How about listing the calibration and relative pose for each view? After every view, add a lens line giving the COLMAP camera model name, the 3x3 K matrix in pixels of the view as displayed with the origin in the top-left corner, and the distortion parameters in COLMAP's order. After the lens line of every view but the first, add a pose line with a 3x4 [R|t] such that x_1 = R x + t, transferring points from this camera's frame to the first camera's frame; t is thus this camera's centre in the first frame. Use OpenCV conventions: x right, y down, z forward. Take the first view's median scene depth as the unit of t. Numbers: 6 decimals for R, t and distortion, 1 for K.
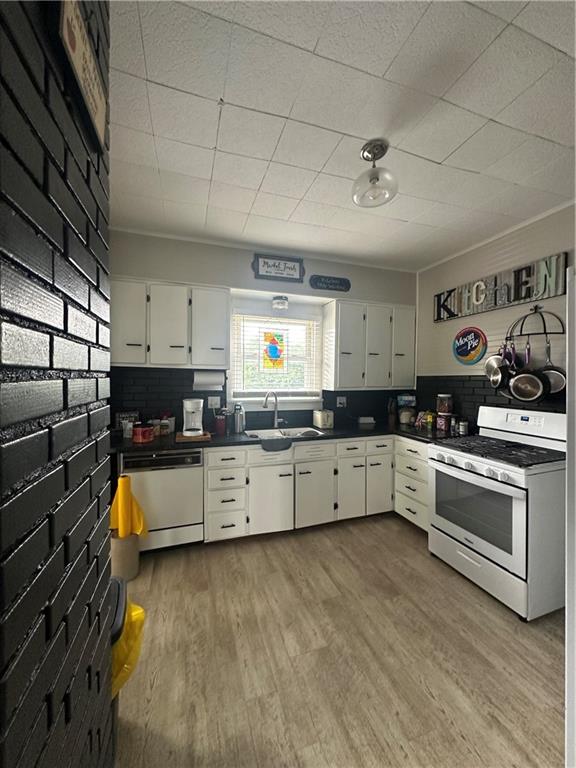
lens RADIAL K [[306.5, 0, 288.0], [0, 306.5, 384.0], [0, 0, 1]] dist [0.000216, -0.000182]
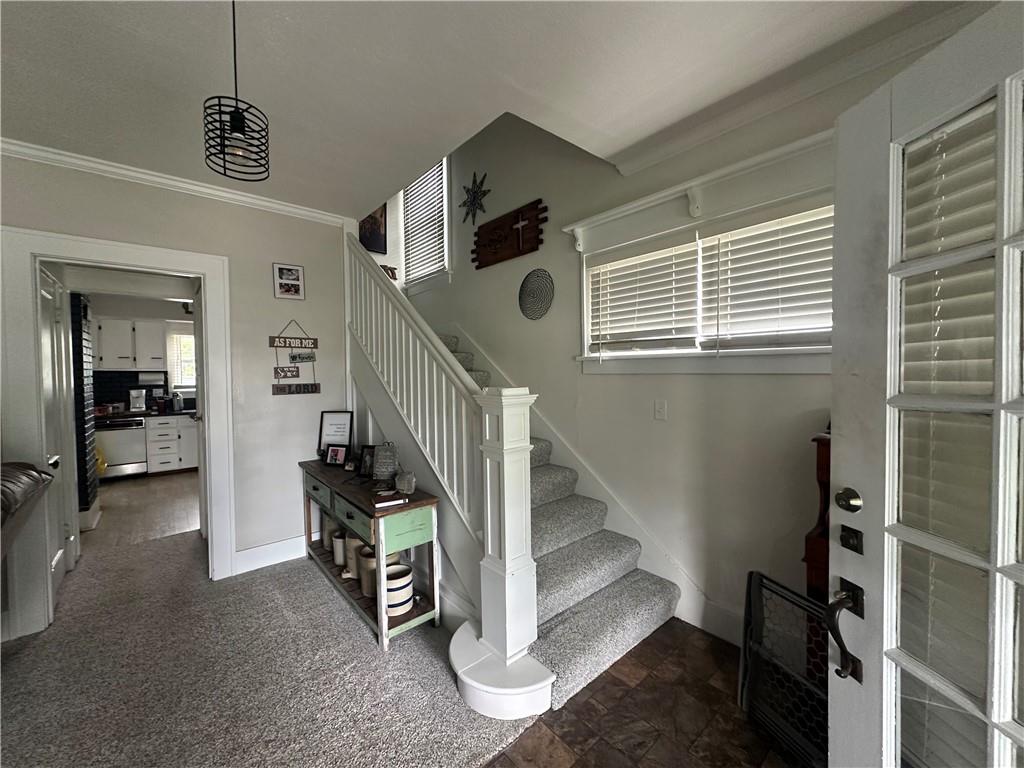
lens RADIAL K [[408.6, 0, 509.1], [0, 408.6, 381.8], [0, 0, 1]] dist [0.000216, -0.000182]
pose [[0.930813, -0.027336, 0.364473, 0.718153], [0.025137, 0.999626, 0.010778, 0.032227], [-0.364631, -0.000870, 0.931152, -1.697541]]
